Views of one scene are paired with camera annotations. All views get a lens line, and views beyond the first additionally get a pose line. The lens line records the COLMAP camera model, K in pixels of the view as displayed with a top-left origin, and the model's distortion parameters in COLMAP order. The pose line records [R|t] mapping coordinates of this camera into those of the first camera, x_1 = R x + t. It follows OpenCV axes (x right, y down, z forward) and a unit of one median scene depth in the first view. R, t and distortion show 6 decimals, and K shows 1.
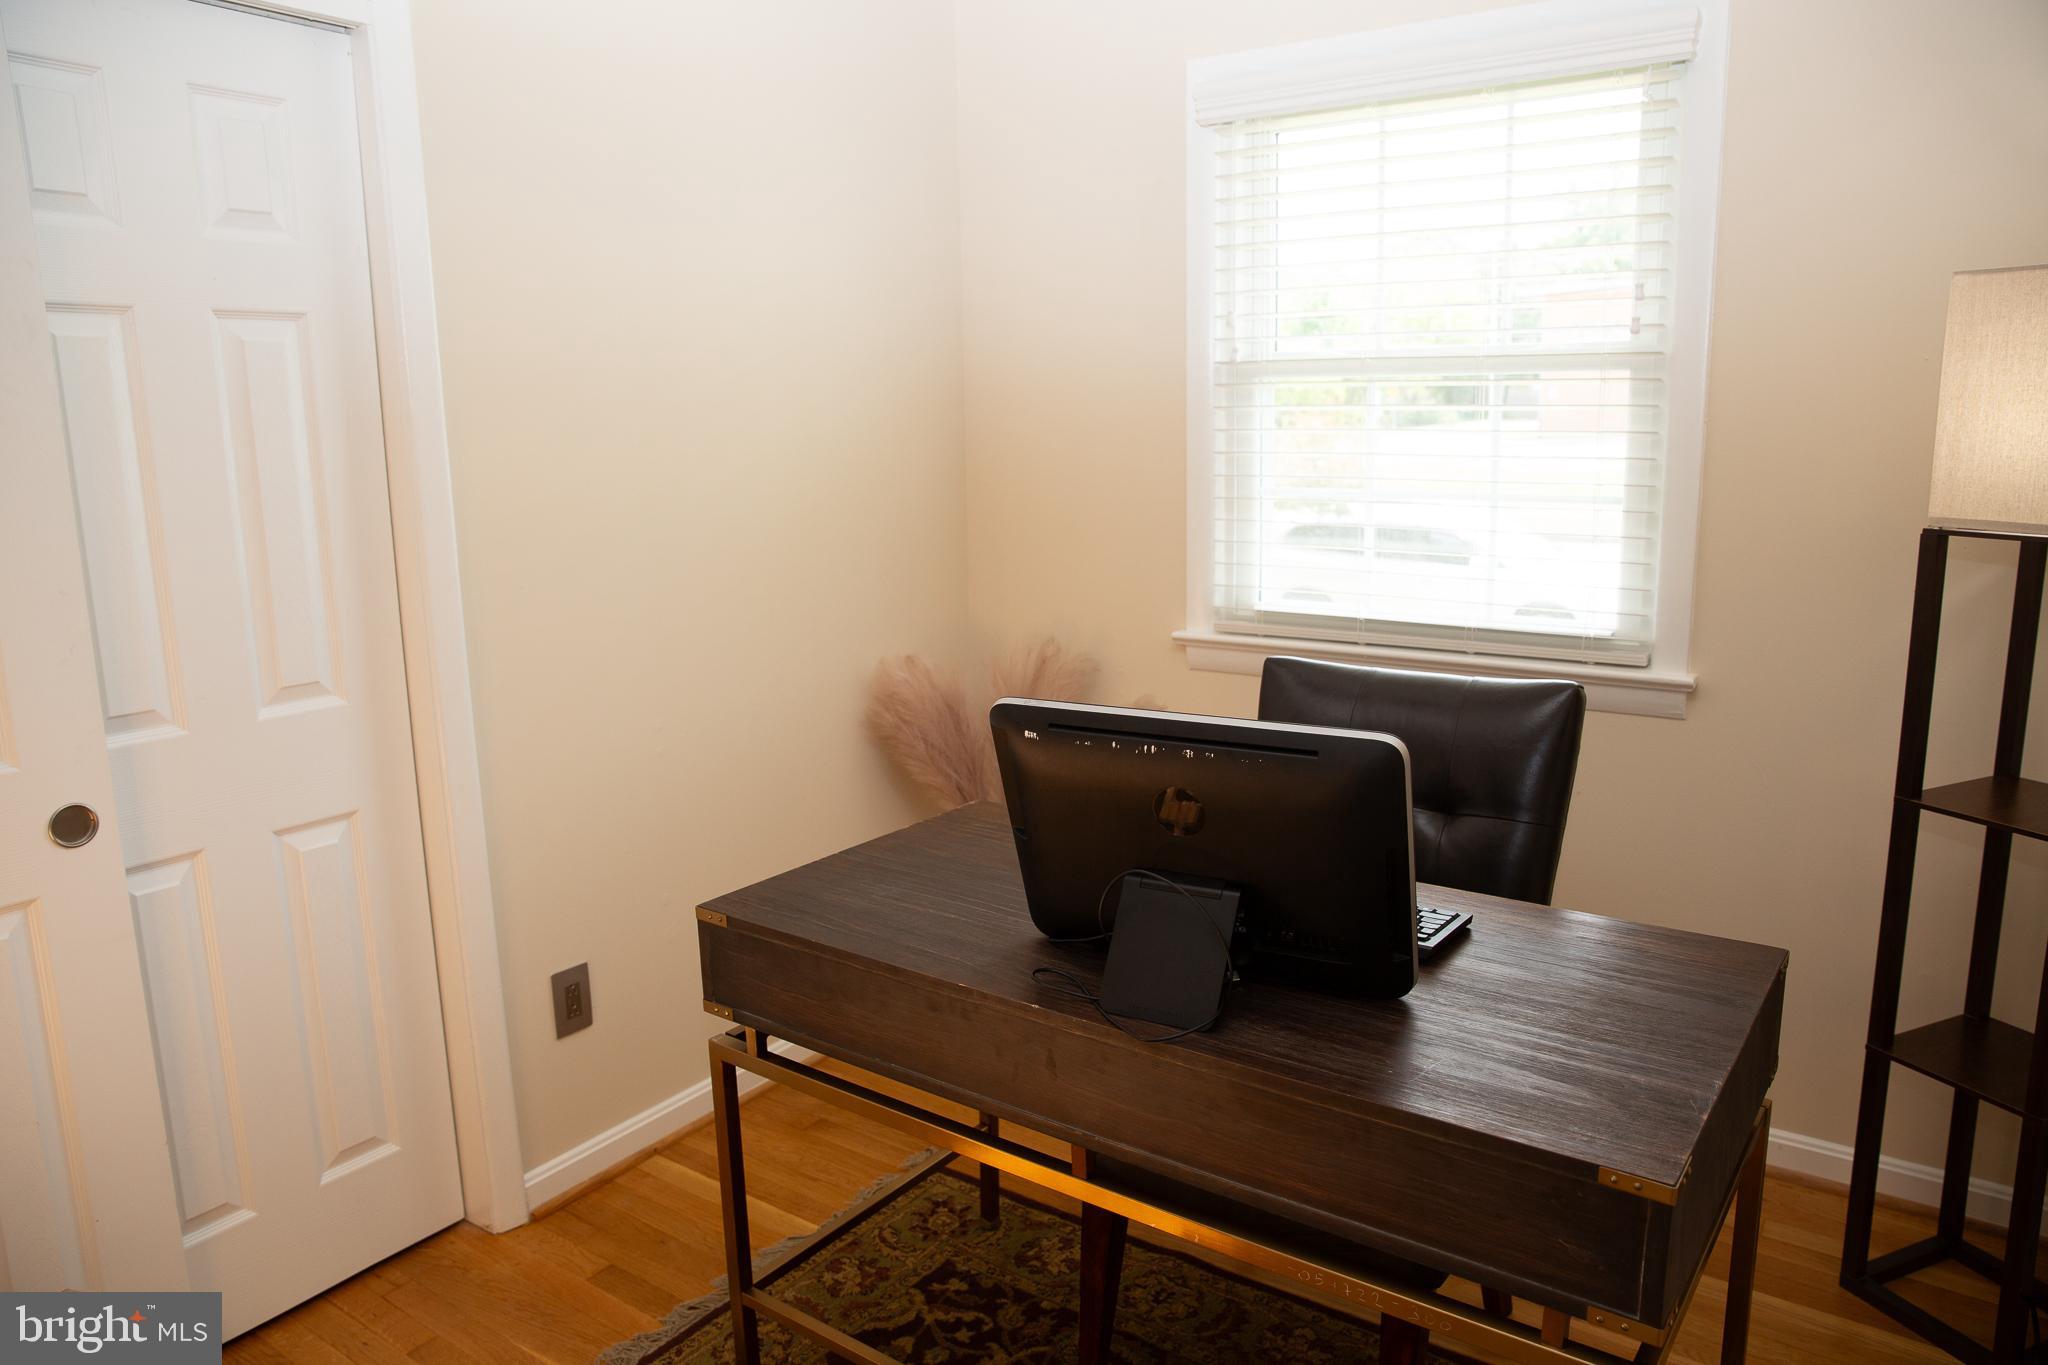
lens RADIAL K [[1389.5, 0, 1024.0], [0, 1389.5, 682.5], [0, 0, 1]] dist [-0.107388, 0.077573]
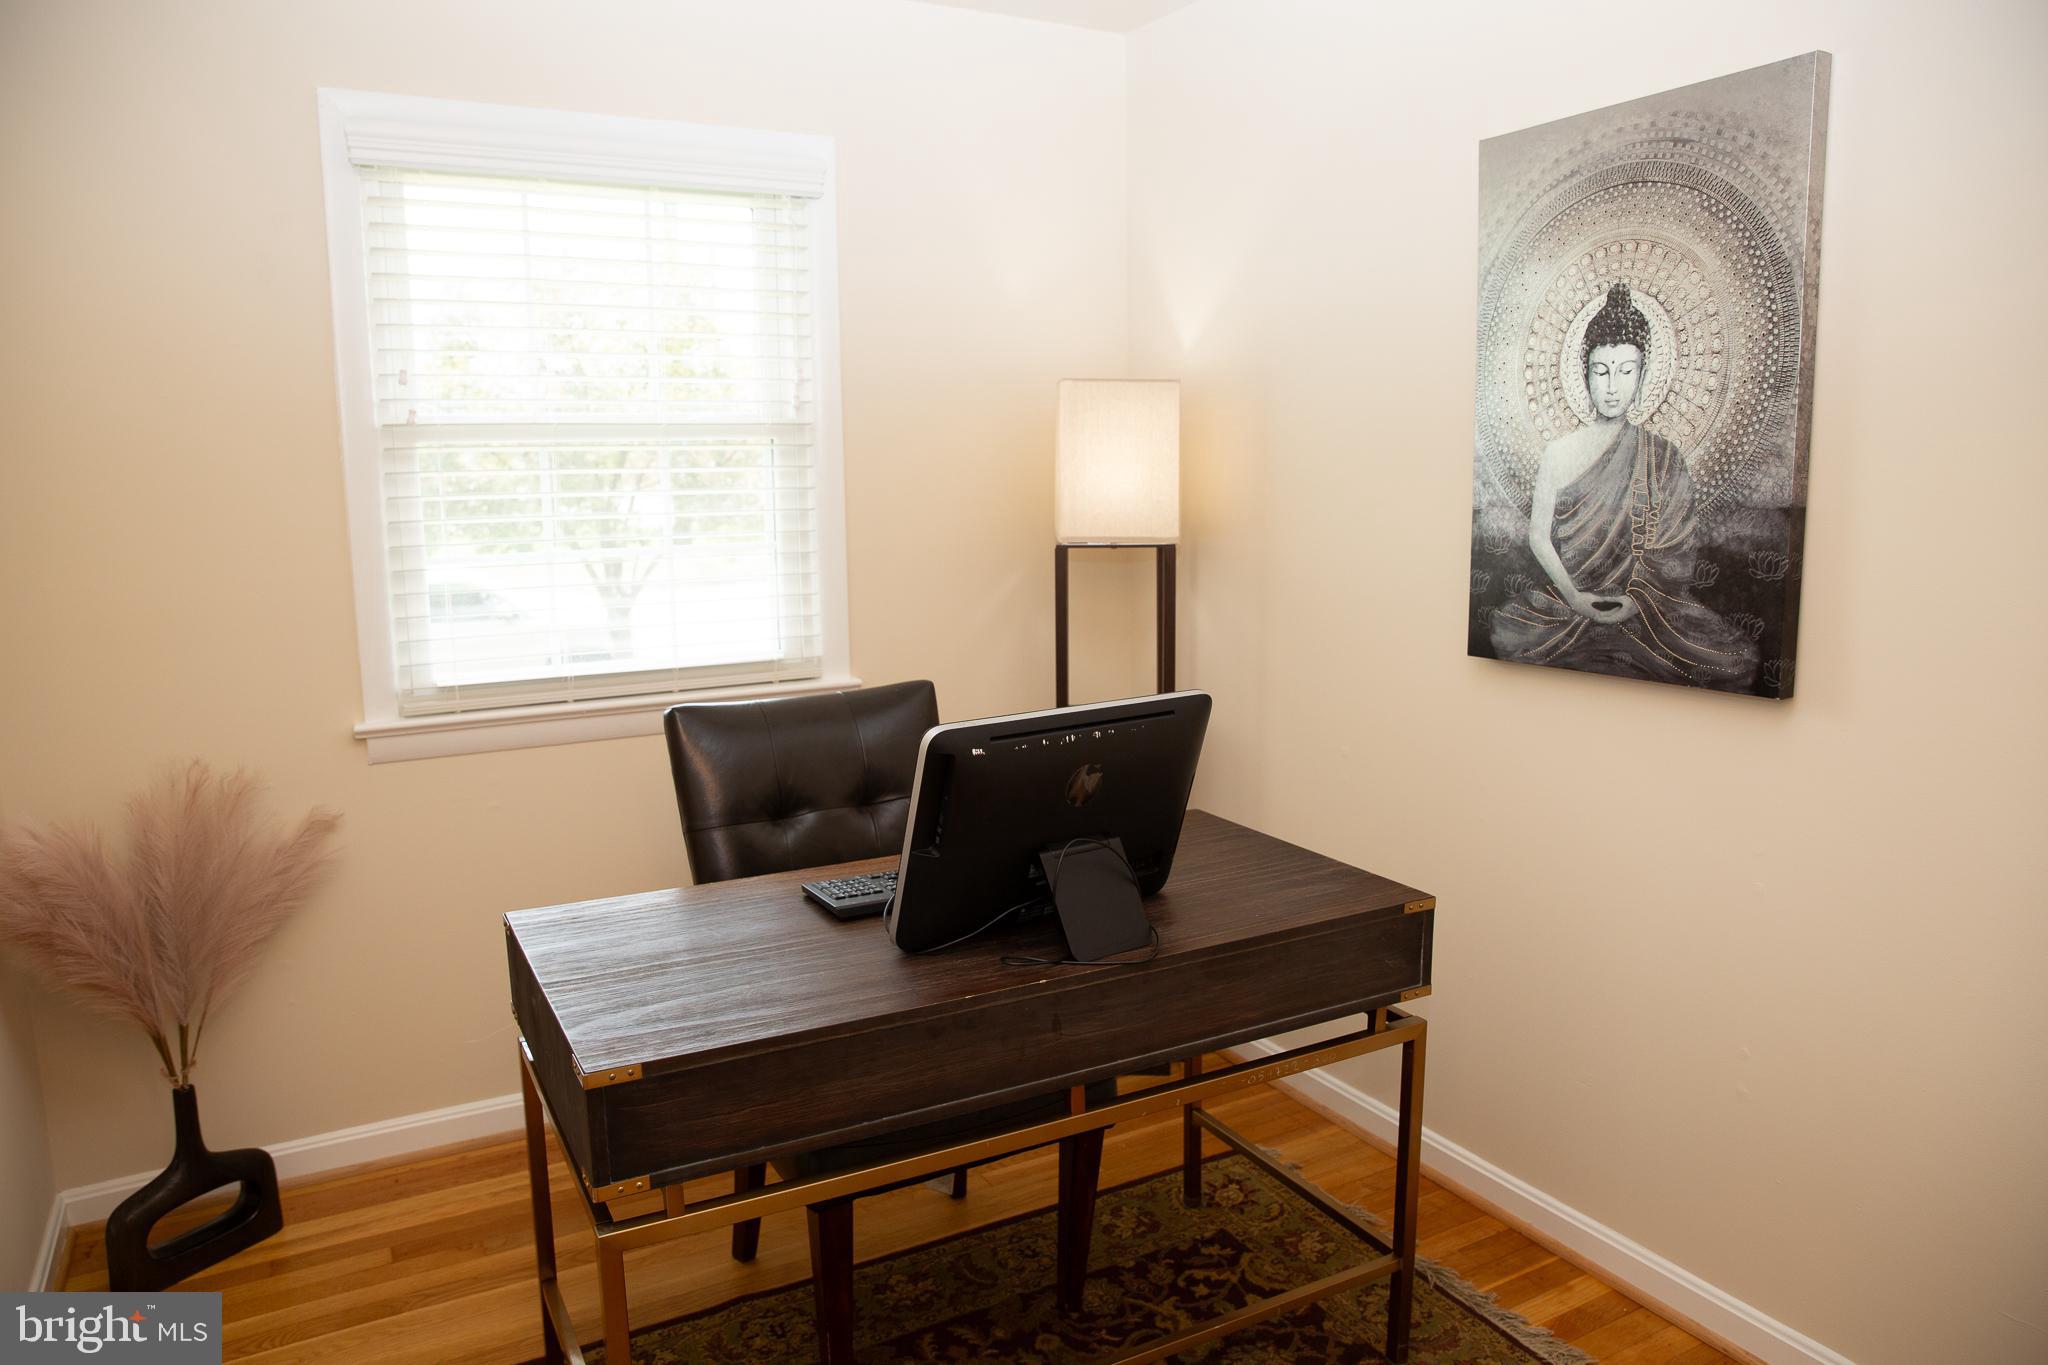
lens RADIAL K [[1389.5, 0, 1024.0], [0, 1389.5, 682.5], [0, 0, 1]] dist [-0.107388, 0.077573]
pose [[0.434506, -0.128473, 0.891459, -0.576908], [0.177053, 0.982645, 0.055316, -0.043007], [-0.883095, 0.133801, 0.449712, 0.272466]]
